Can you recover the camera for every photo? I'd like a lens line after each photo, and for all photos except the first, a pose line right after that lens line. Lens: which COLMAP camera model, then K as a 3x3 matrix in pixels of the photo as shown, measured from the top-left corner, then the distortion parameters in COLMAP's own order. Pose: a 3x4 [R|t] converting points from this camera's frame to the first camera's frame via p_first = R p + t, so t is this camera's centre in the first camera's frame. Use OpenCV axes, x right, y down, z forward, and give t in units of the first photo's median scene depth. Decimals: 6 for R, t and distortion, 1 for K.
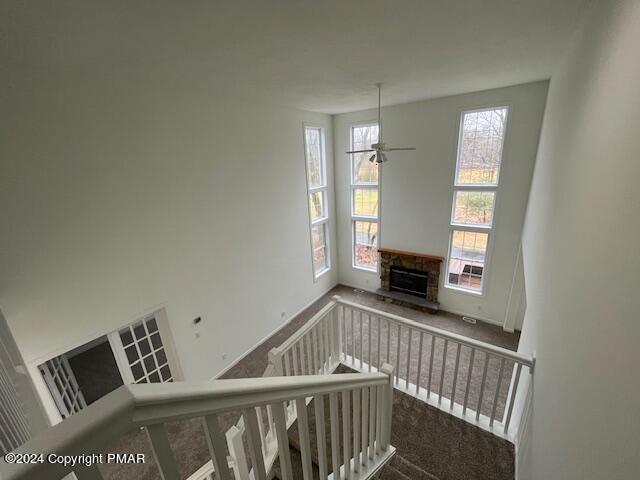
lens RADIAL K [[262.2, 0, 320.4], [0, 262.2, 240.0], [0, 0, 1]] dist [0.000537, -0.000003]
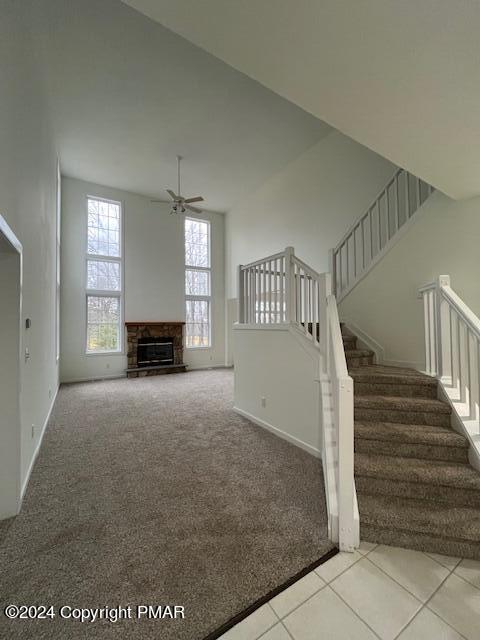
lens RADIAL K [[262.2, 0, 240.4], [0, 262.2, 319.8], [0, 0, 1]] dist [0.000537, -0.000003]
pose [[0.399537, 0.066103, 0.914331, -0.487715], [0.264158, 0.946789, -0.183879, 0.313933], [-0.877833, 0.314994, 0.360815, 0.283929]]
